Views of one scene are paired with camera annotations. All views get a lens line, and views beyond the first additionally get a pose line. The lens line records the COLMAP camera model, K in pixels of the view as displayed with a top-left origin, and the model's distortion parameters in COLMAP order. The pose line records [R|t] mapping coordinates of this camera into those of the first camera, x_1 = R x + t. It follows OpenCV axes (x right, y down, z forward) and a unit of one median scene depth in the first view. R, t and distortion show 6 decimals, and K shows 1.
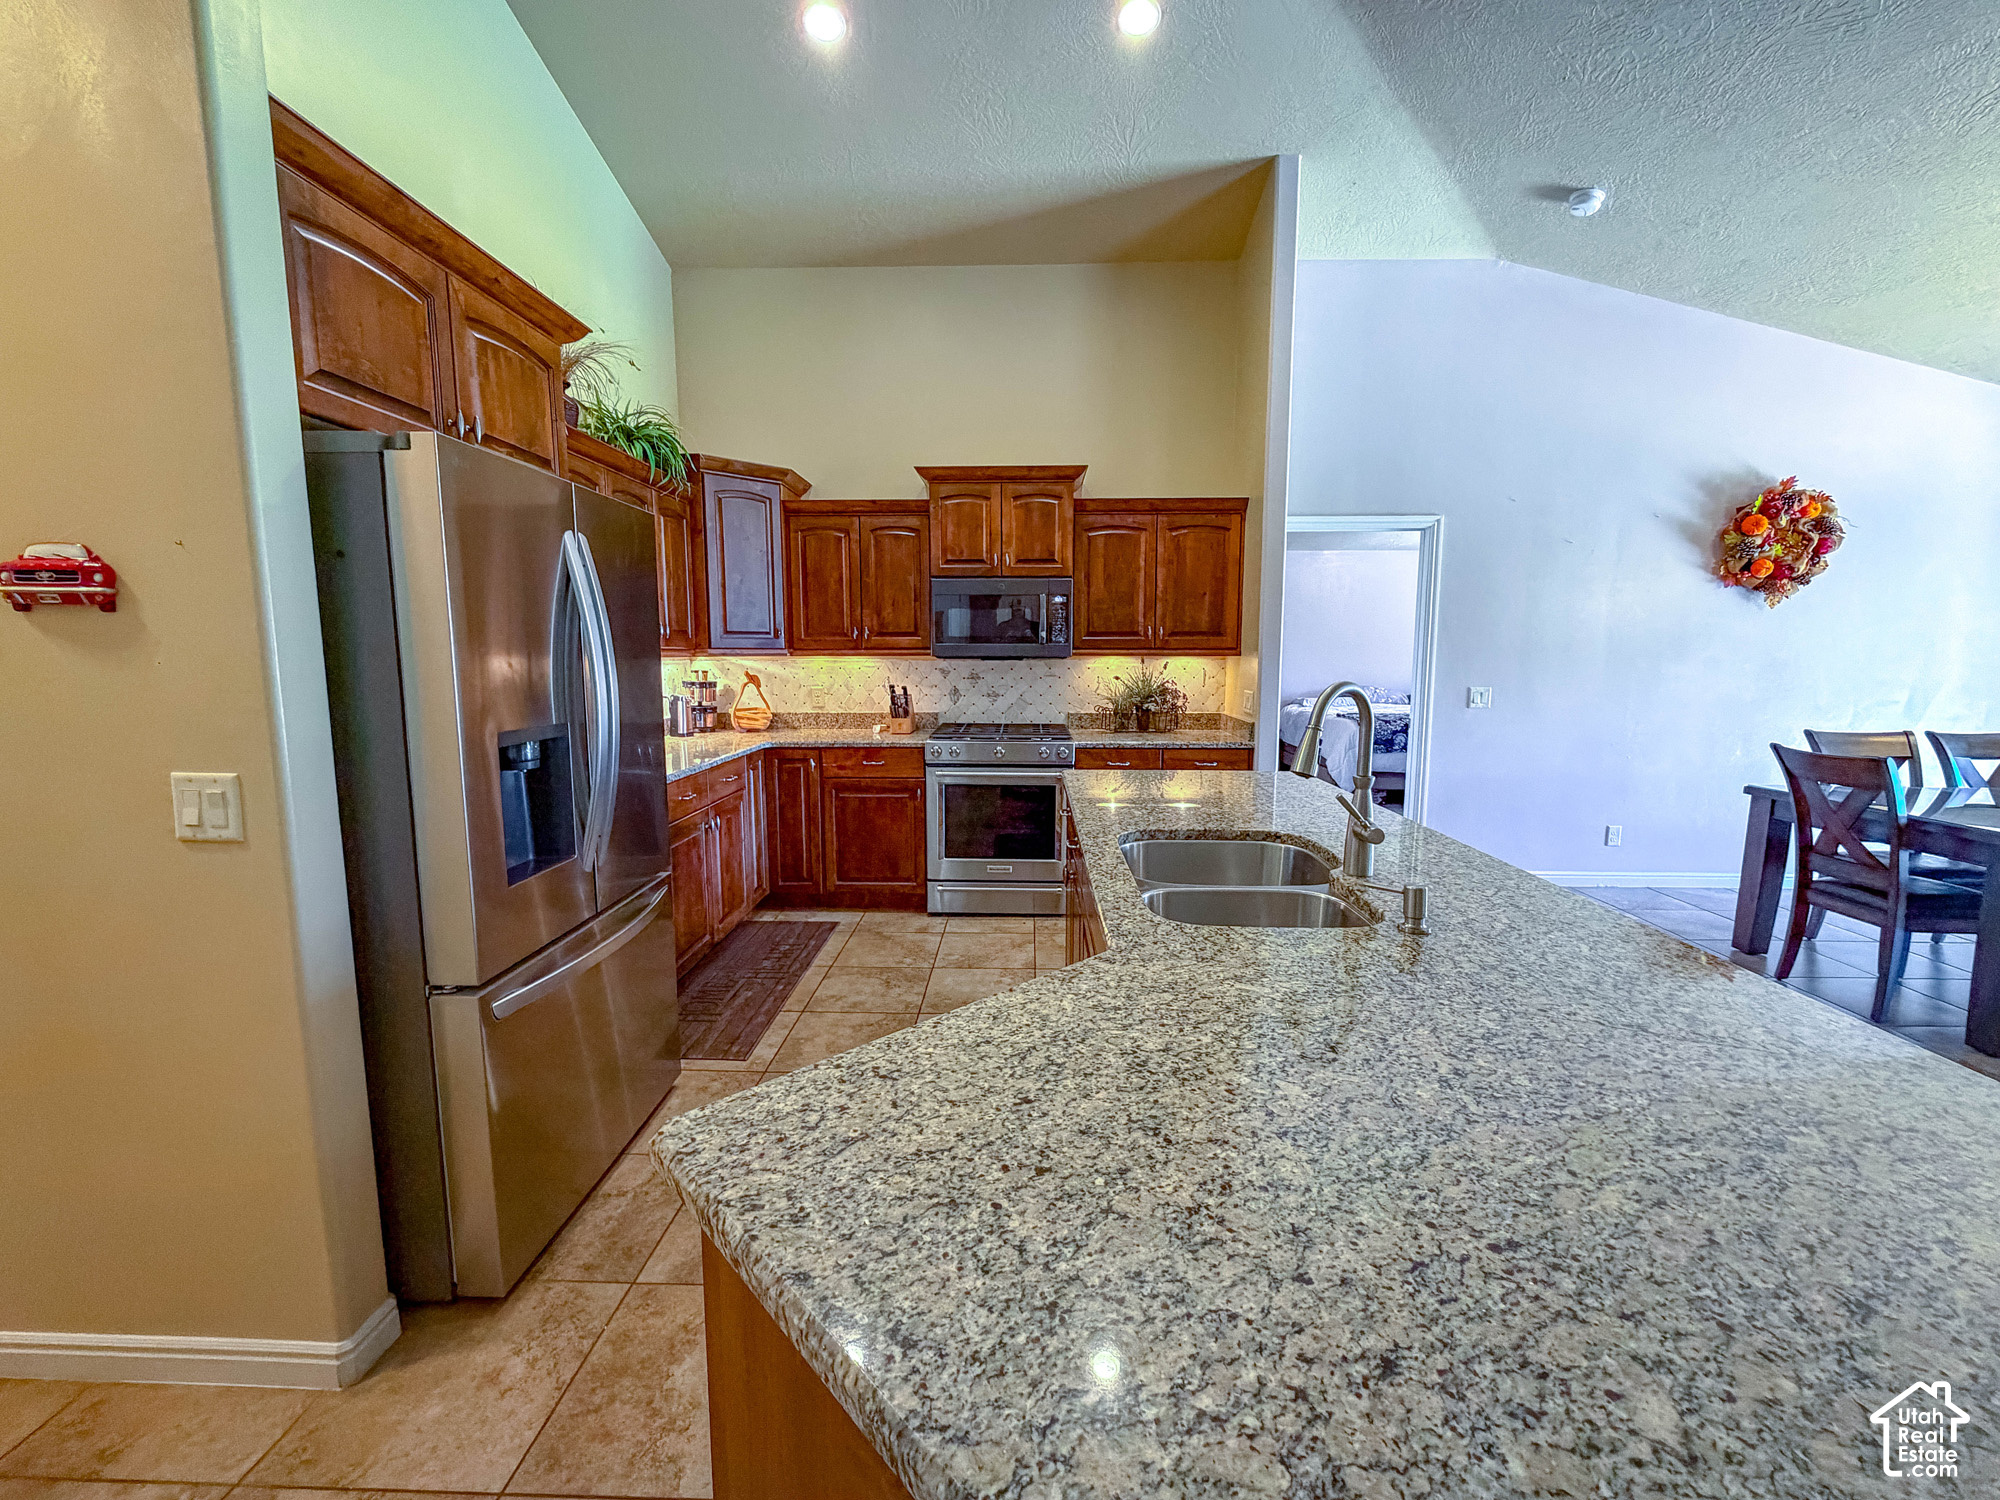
lens RADIAL K [[802.4, 0, 1004.6], [0, 802.4, 759.1], [0, 0, 1]] dist [-0.001336, 0.000237]
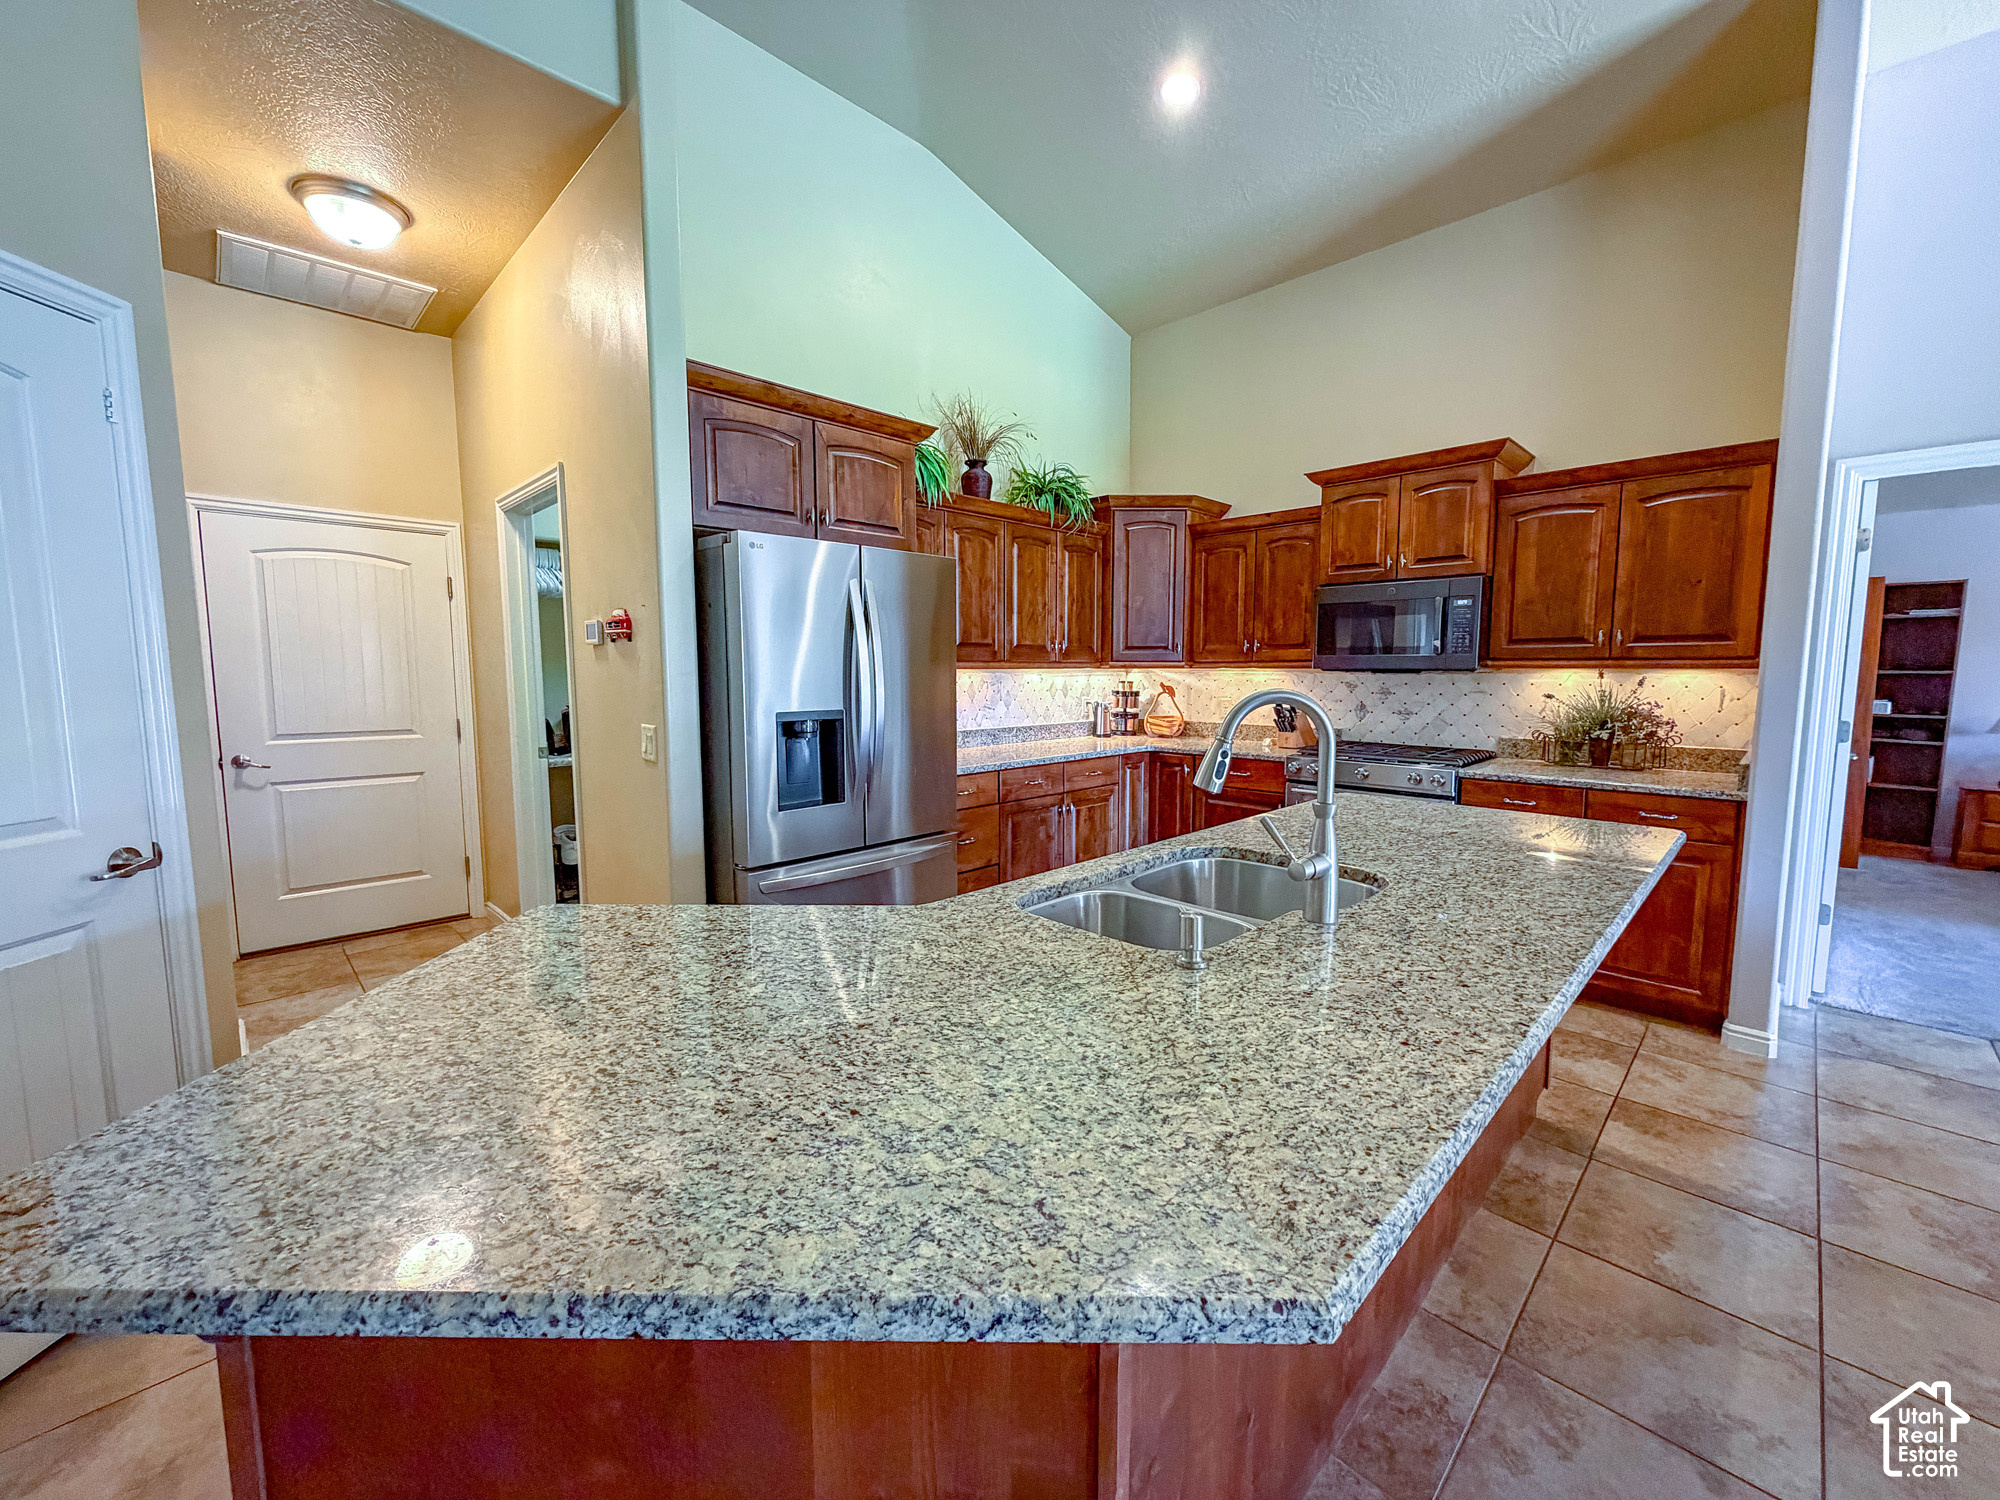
lens RADIAL K [[802.4, 0, 1007.5], [0, 802.4, 750.4], [0, 0, 1]] dist [-0.001336, 0.000237]
pose [[0.728932, 0.069841, -0.681015, 0.303950], [-0.091208, 0.995822, 0.004501, -0.002463], [0.678484, 0.058833, 0.732256, 0.063038]]
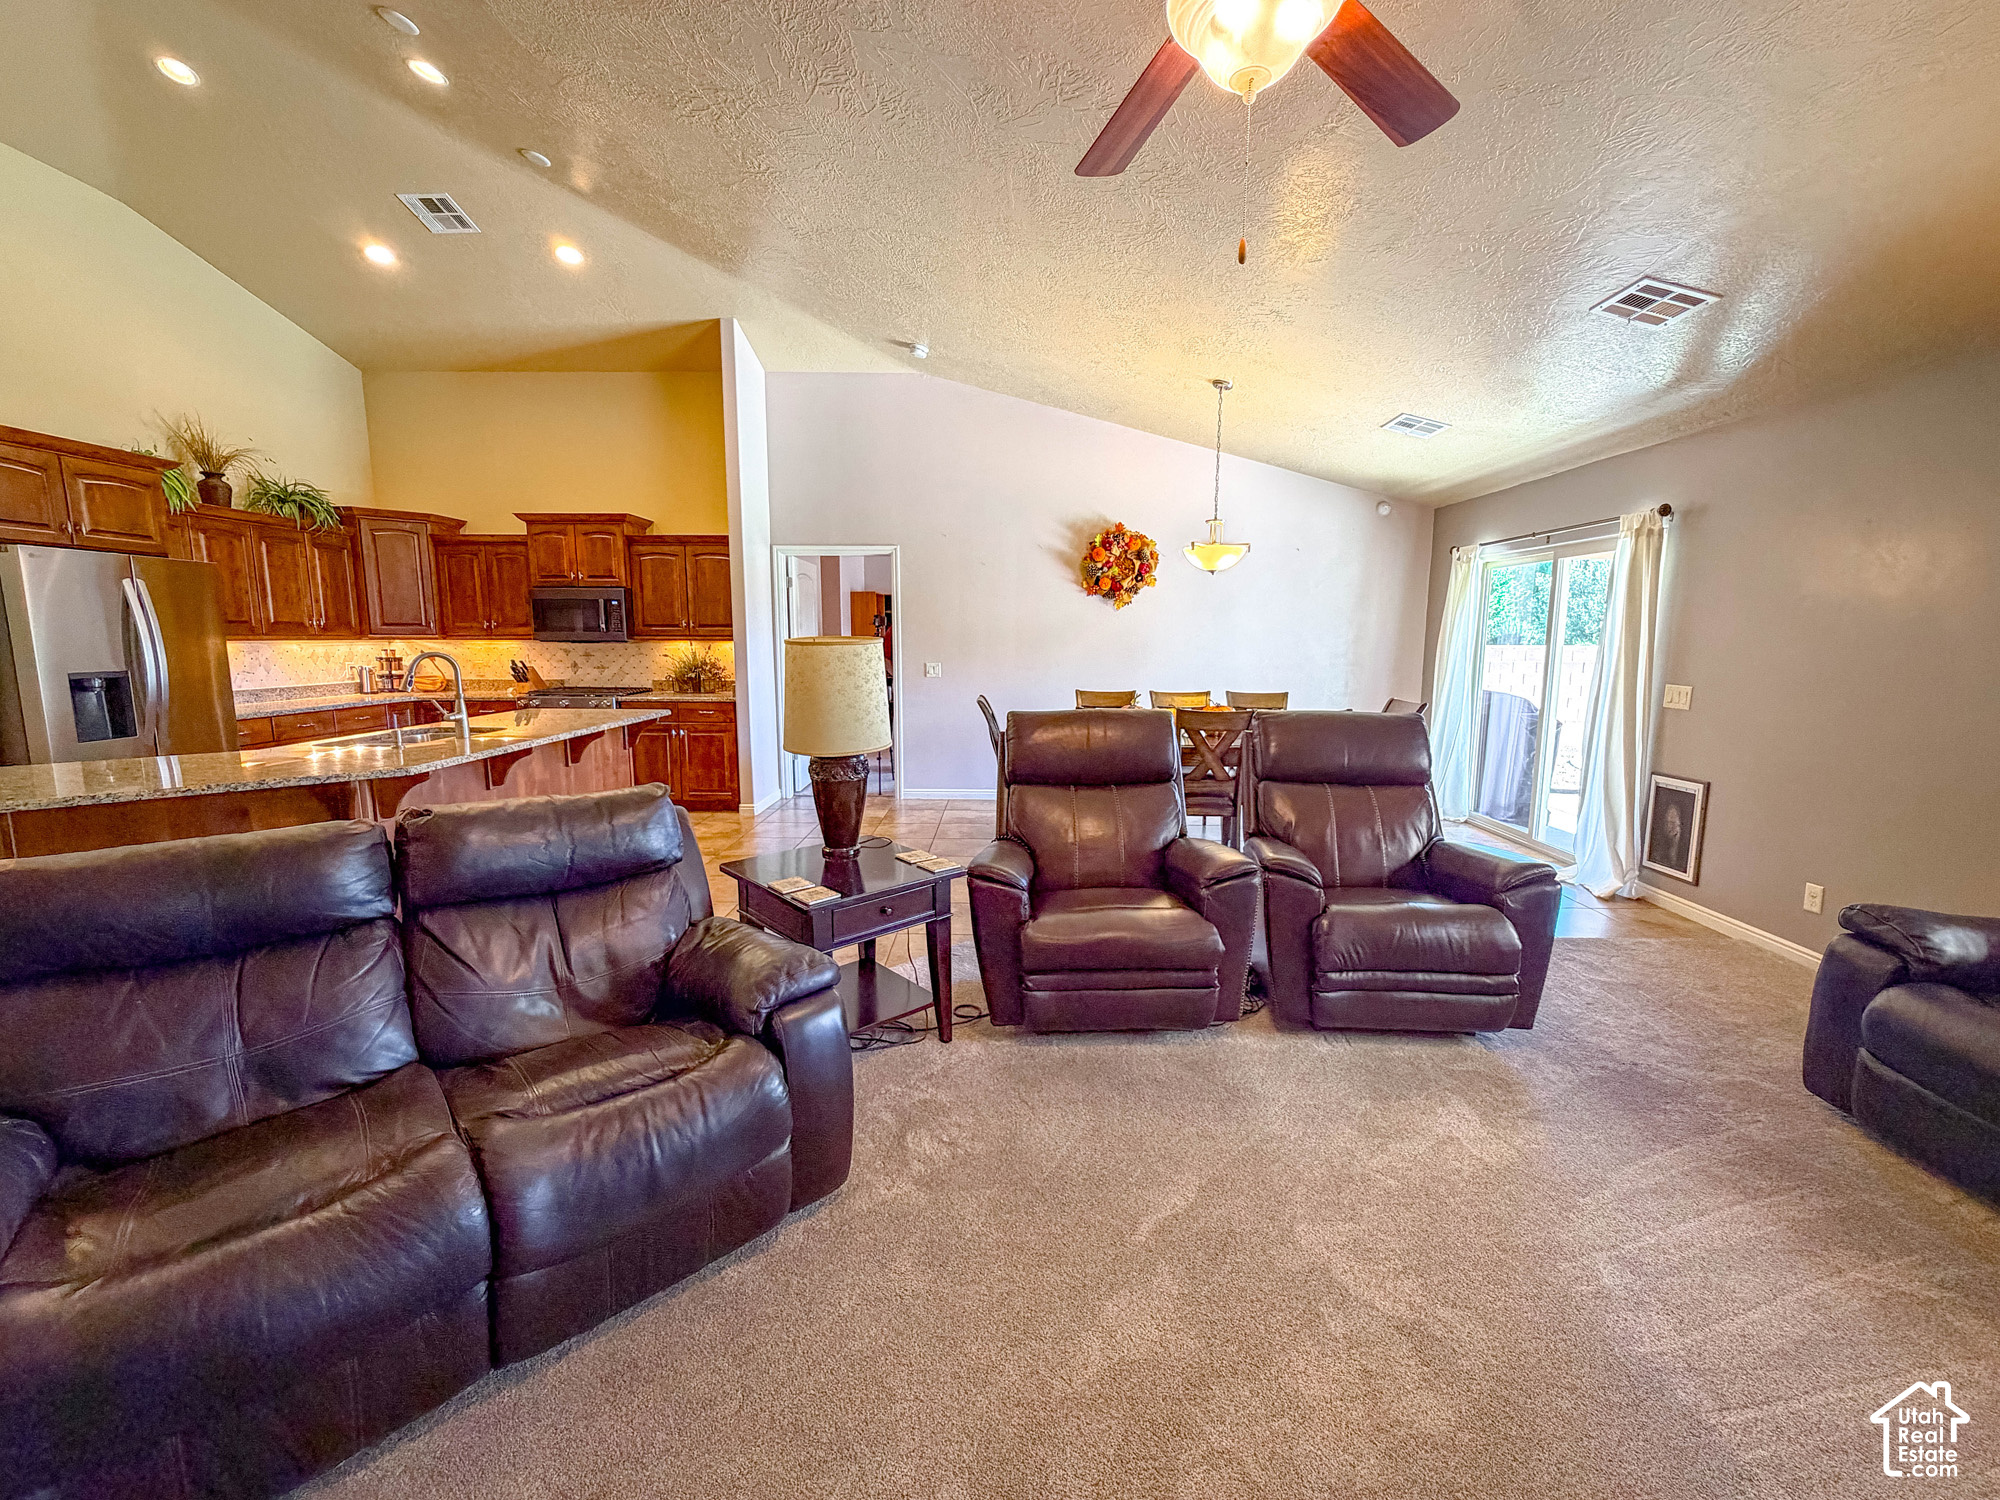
lens RADIAL K [[802.4, 0, 1002.8], [0, 802.4, 745.8], [0, 0, 1]] dist [-0.001336, 0.000237]
pose [[0.999877, 0.002392, 0.015526, 0.763125], [-0.002416, 0.999996, 0.001571, 0.062726], [-0.015522, -0.001608, 0.999878, -0.498518]]
